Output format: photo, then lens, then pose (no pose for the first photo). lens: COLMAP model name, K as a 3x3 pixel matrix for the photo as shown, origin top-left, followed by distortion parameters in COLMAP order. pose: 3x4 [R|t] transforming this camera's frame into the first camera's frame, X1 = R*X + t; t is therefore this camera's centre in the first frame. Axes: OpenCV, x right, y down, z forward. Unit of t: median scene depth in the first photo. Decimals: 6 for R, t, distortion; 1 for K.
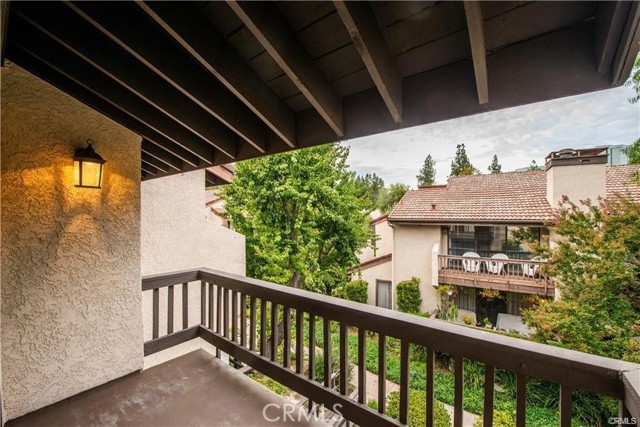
lens RADIAL K [[254.5, 0, 312.2], [0, 254.5, 215.5], [0, 0, 1]] dist [-0.019631, -0.000515]
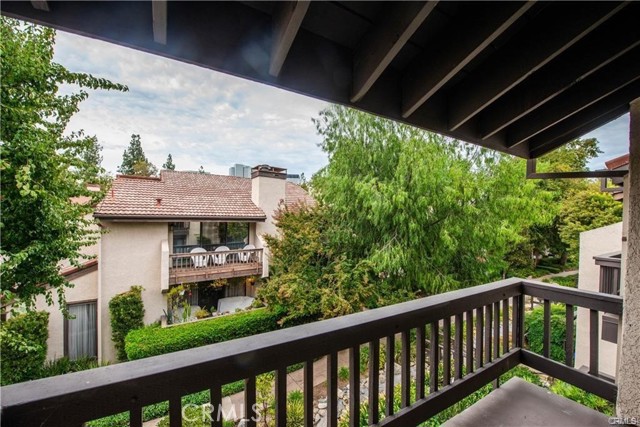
lens RADIAL K [[254.5, 0, 321.8], [0, 254.5, 214.6], [0, 0, 1]] dist [-0.019631, -0.000515]
pose [[0.377670, 0.008342, 0.925903, -0.125733], [-0.019712, 0.999805, -0.000968, 0.002151], [-0.925730, -0.017886, 0.377761, 0.144157]]
